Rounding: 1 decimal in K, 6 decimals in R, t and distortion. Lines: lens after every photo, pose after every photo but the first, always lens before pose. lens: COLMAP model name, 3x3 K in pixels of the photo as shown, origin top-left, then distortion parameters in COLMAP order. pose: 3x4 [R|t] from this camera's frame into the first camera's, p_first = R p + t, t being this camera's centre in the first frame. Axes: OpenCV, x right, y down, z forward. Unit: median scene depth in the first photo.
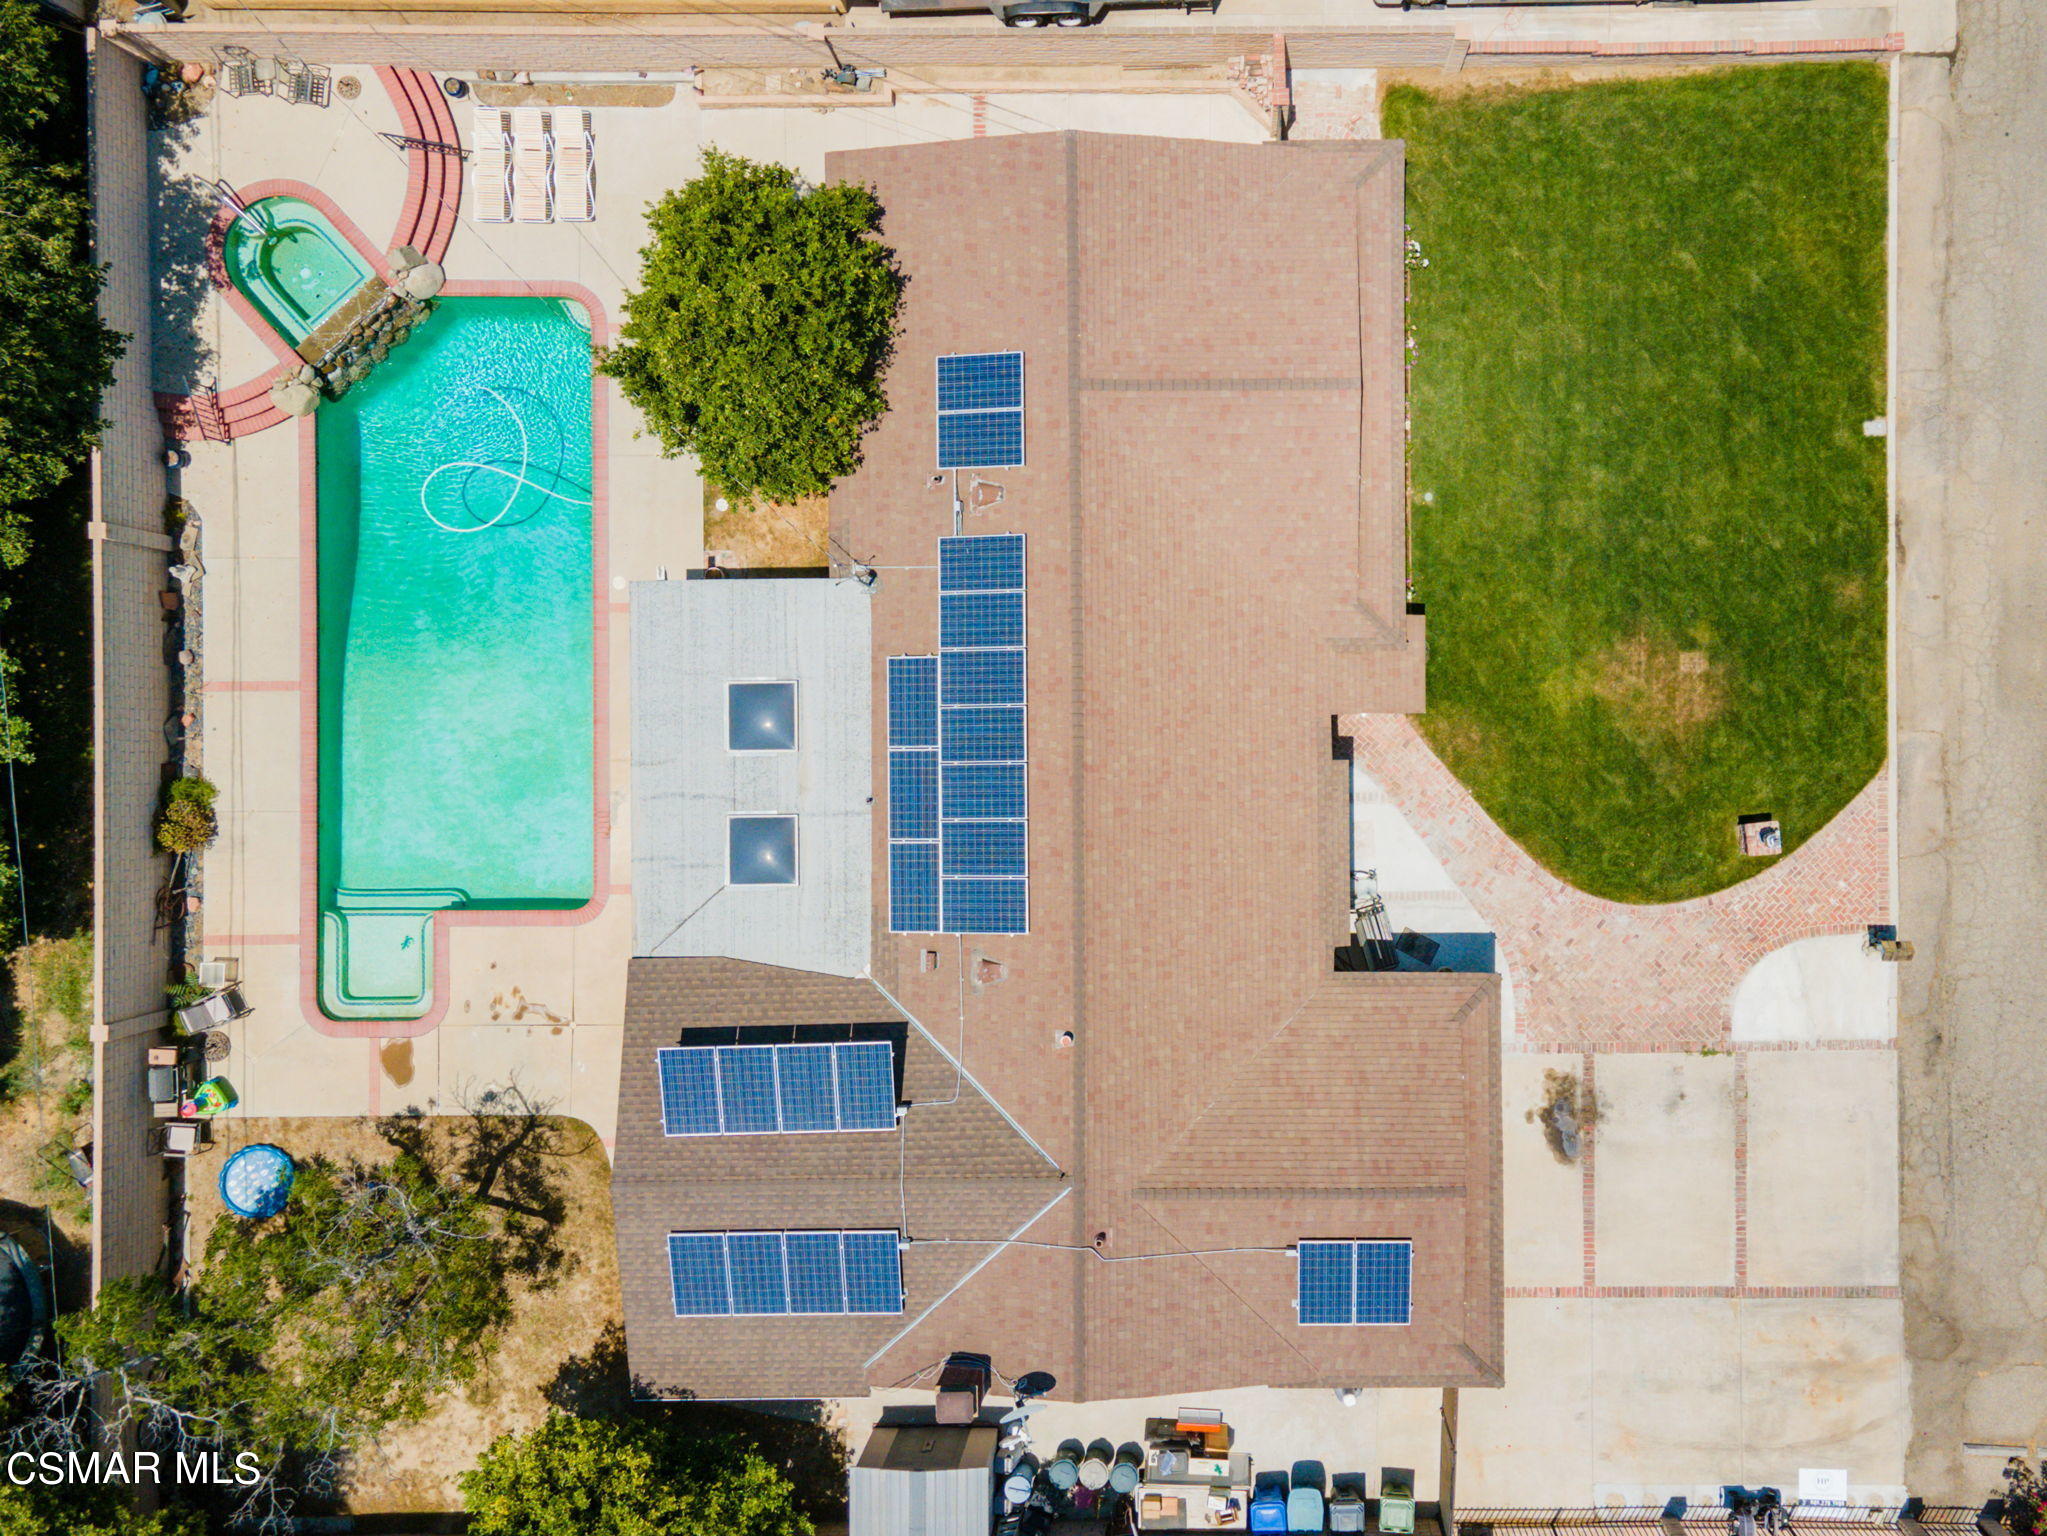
lens RADIAL K [[1563.8, 0, 1023.5], [0, 1563.8, 768.0], [0, 0, 1]] dist [0.031211, 0.001957]
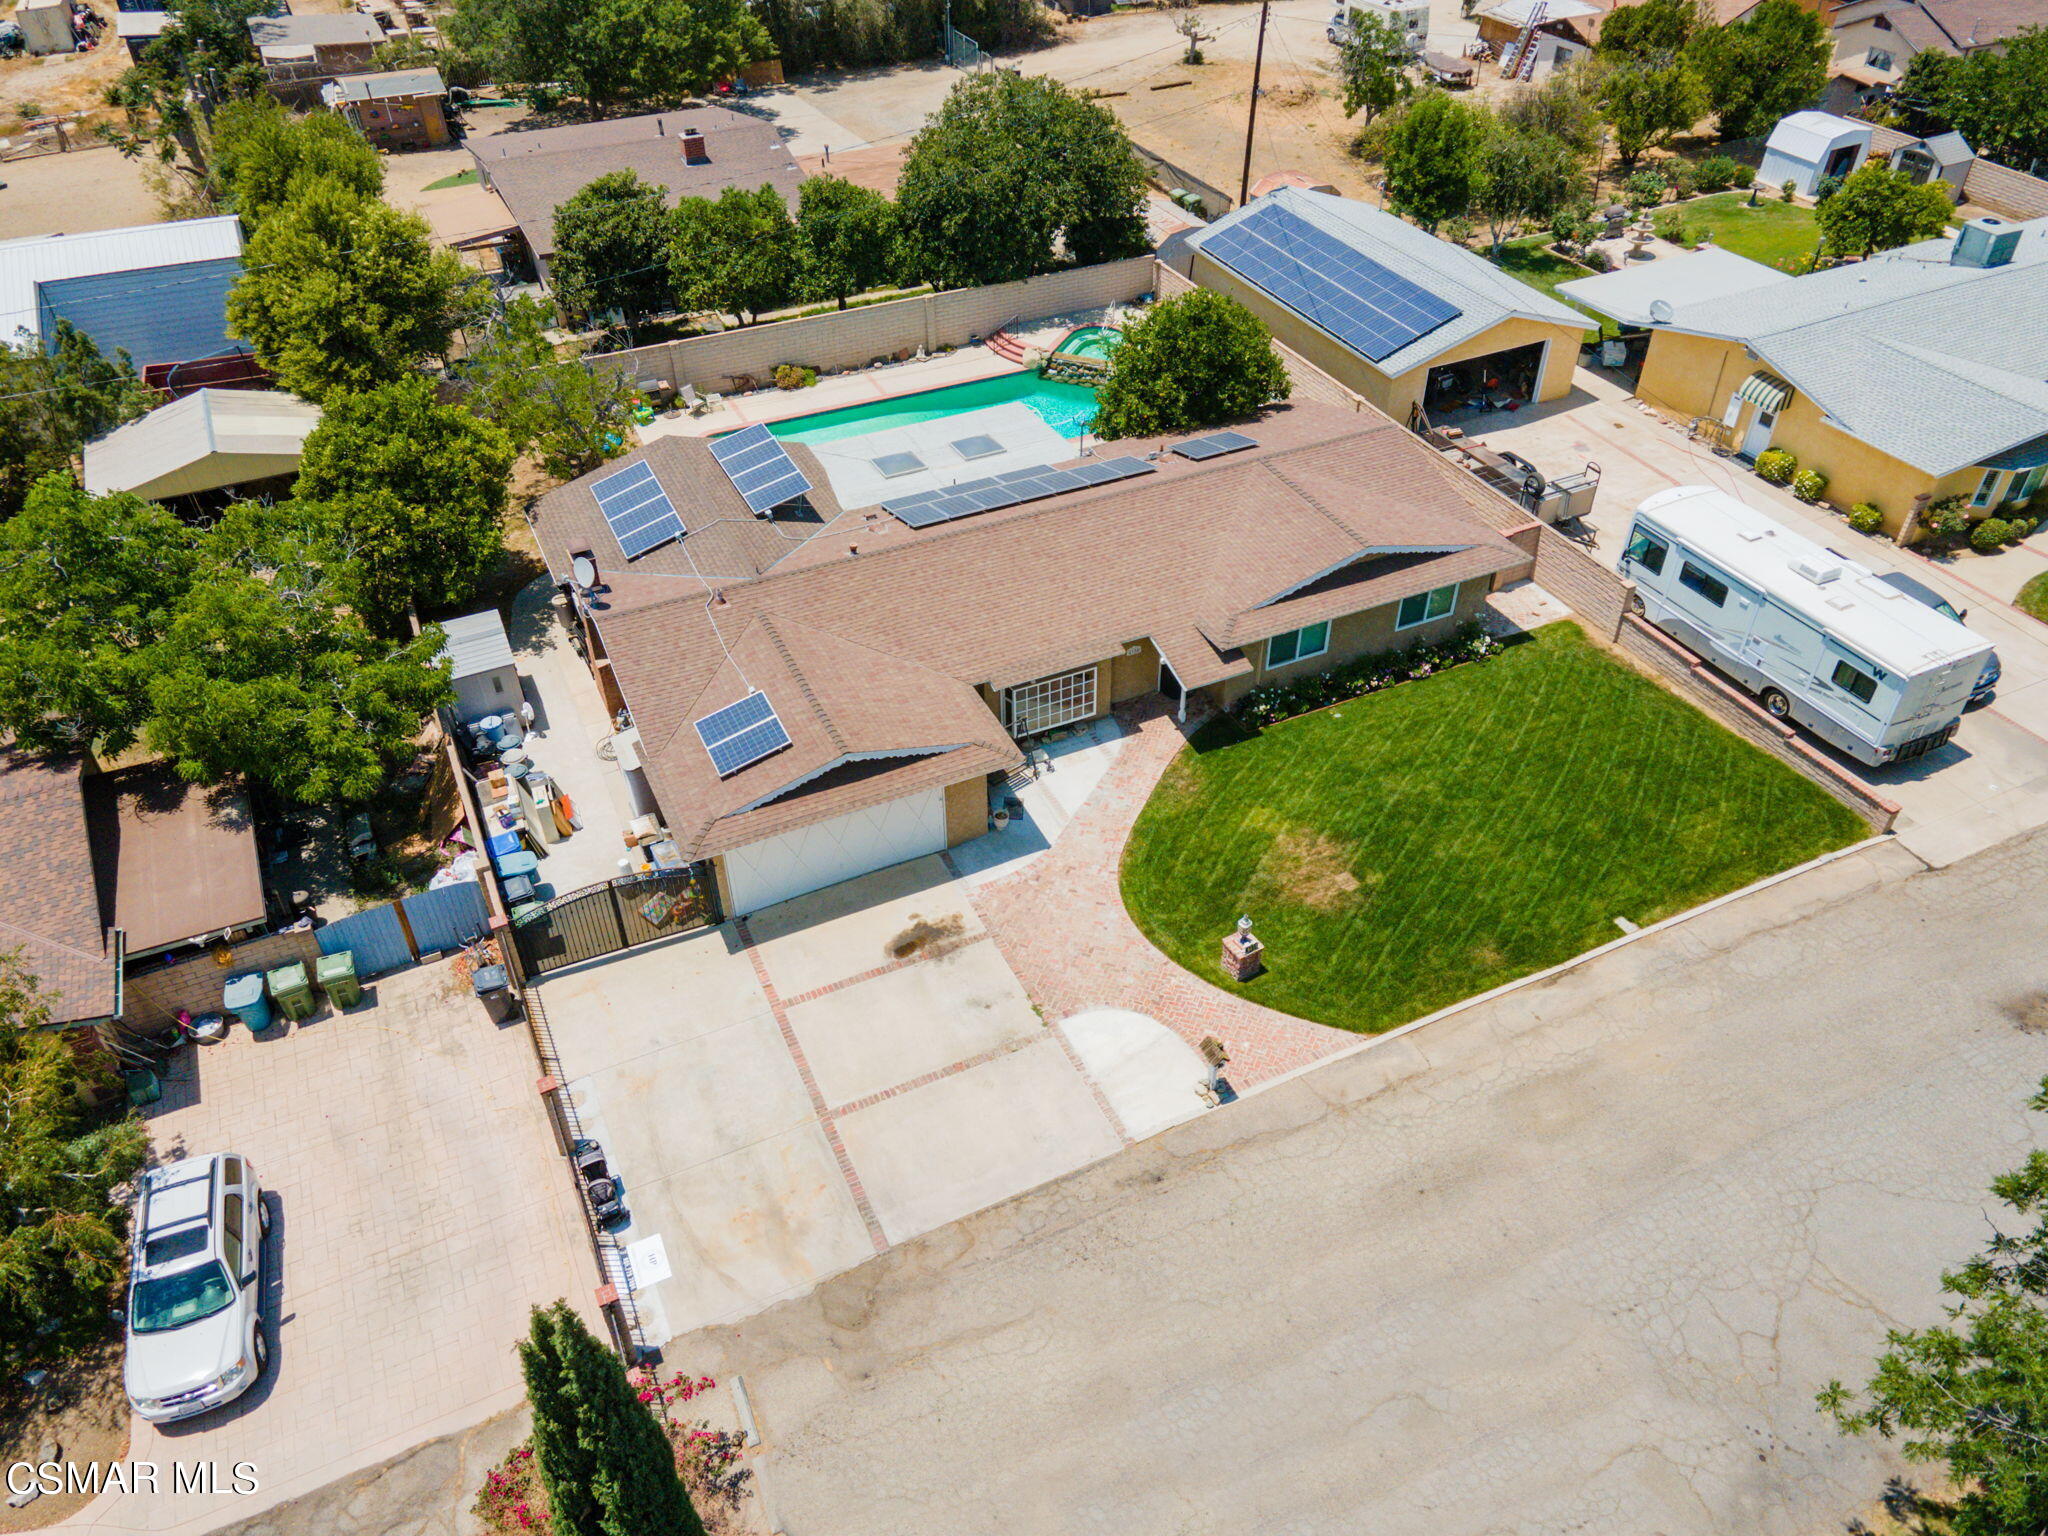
lens RADIAL K [[1490.9, 0, 1035.4], [0, 1490.9, 768.1], [0, 0, 1]] dist [0.009257, 0.056856]
pose [[0.426161, 0.566144, -0.705597, 1.041324], [-0.904570, 0.276869, -0.324186, 0.457543], [0.011822, 0.776417, 0.630108, 0.271401]]
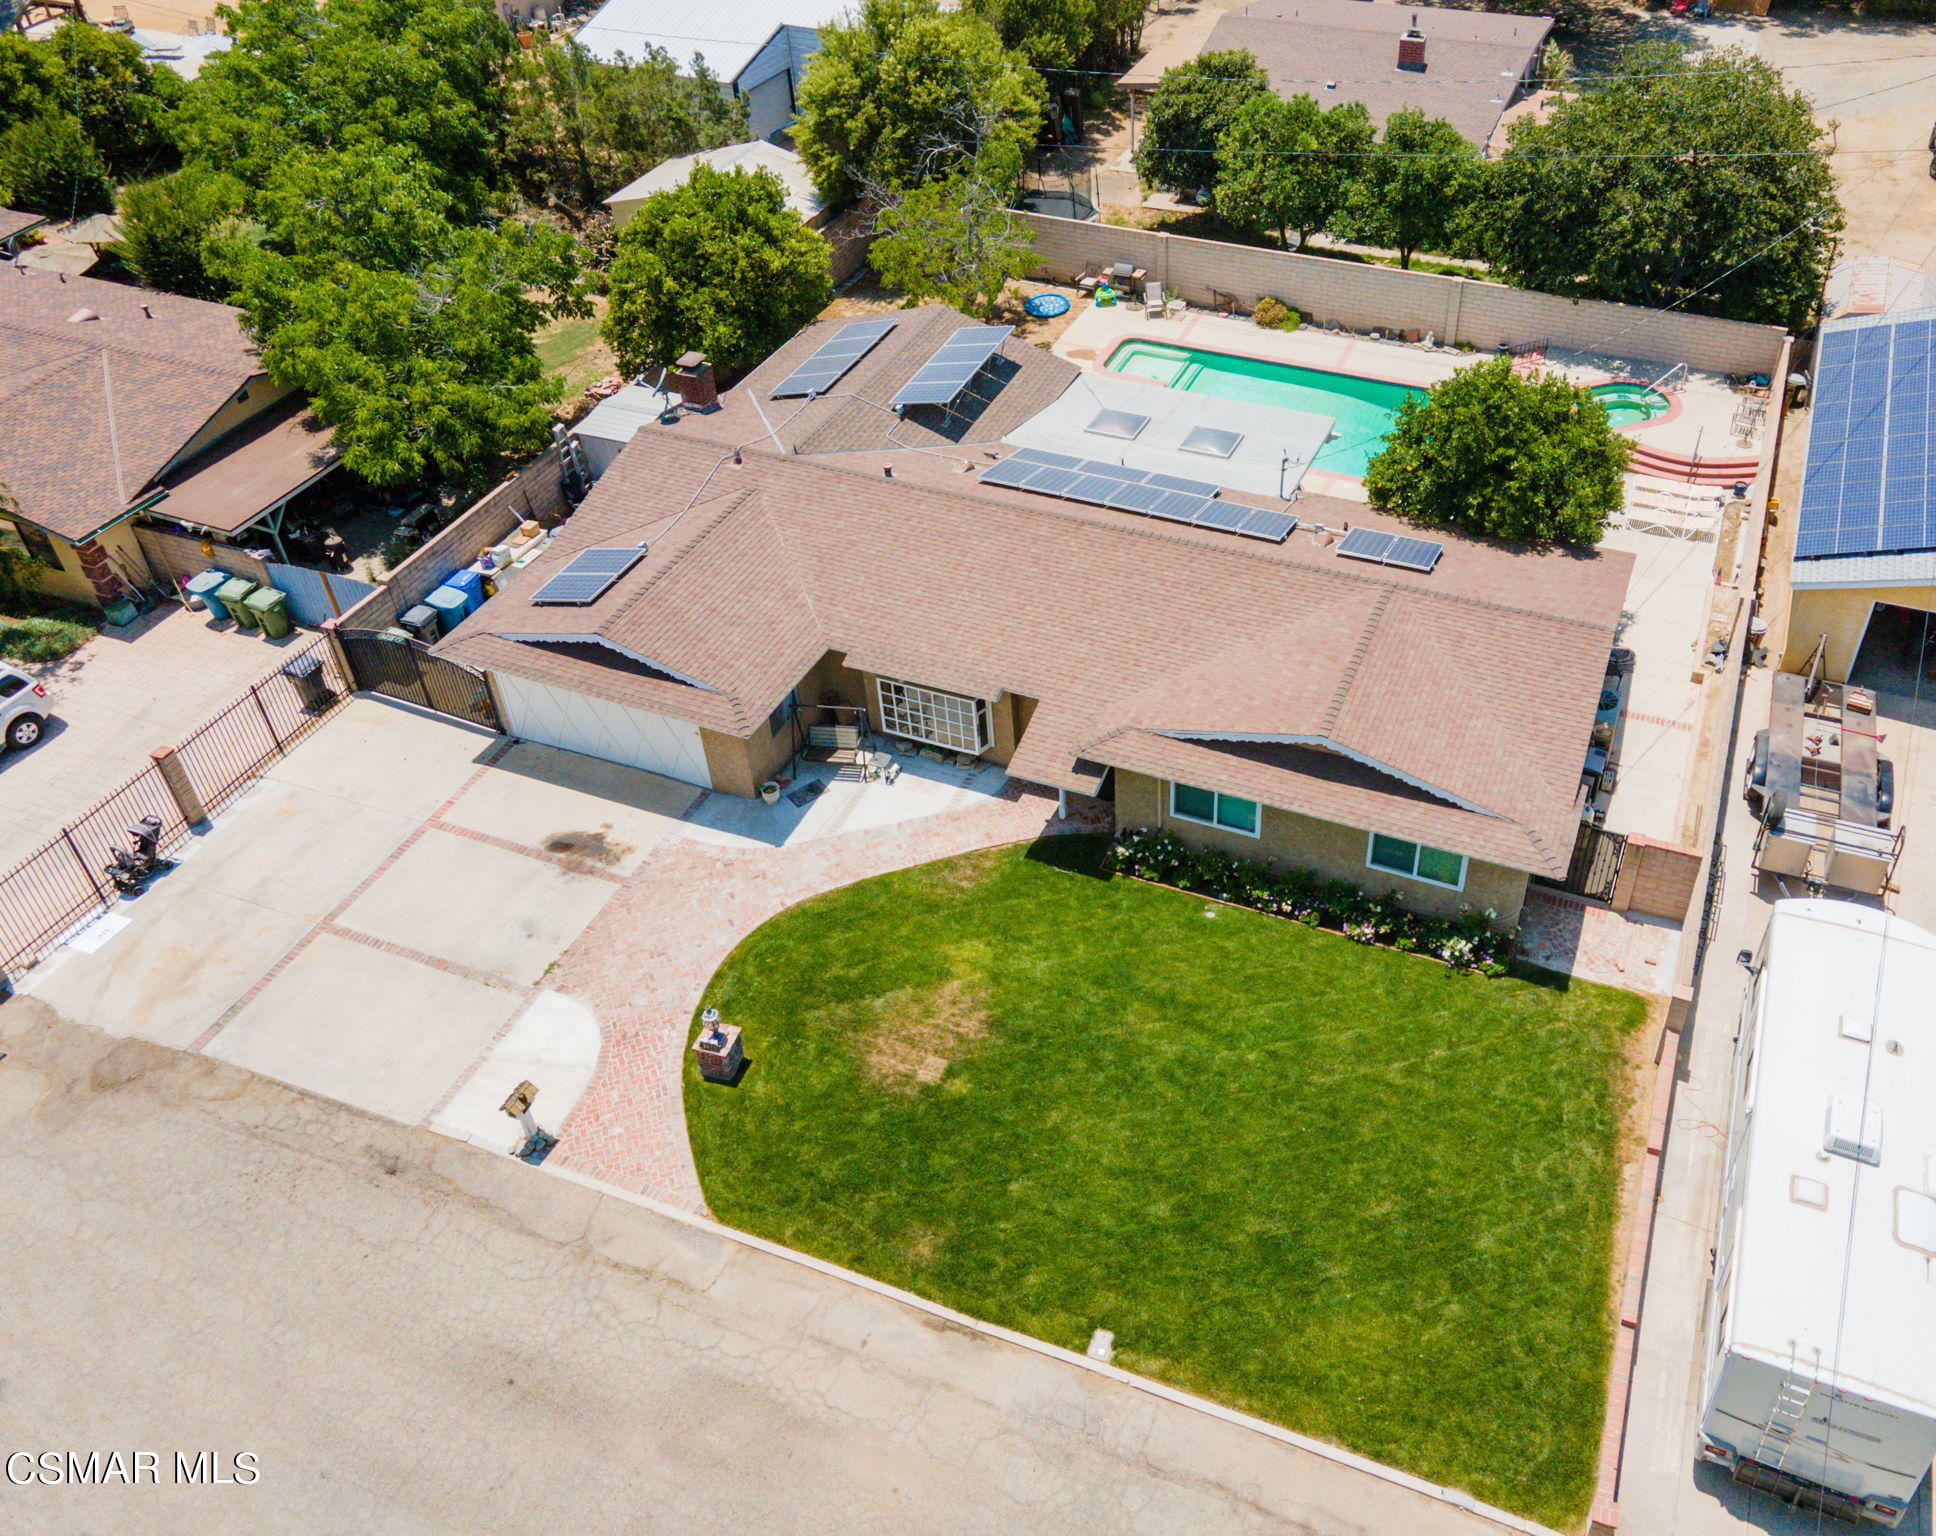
lens RADIAL K [[1612.0, 0, 1137.6], [0, 1612.0, 707.0], [0, 0, 1]] dist [0.022948, 0.010090]
pose [[-0.362612, 0.587507, -0.723428, 0.924644], [-0.931916, -0.222971, 0.286037, -0.389672], [0.006745, 0.777894, 0.628359, 0.281557]]
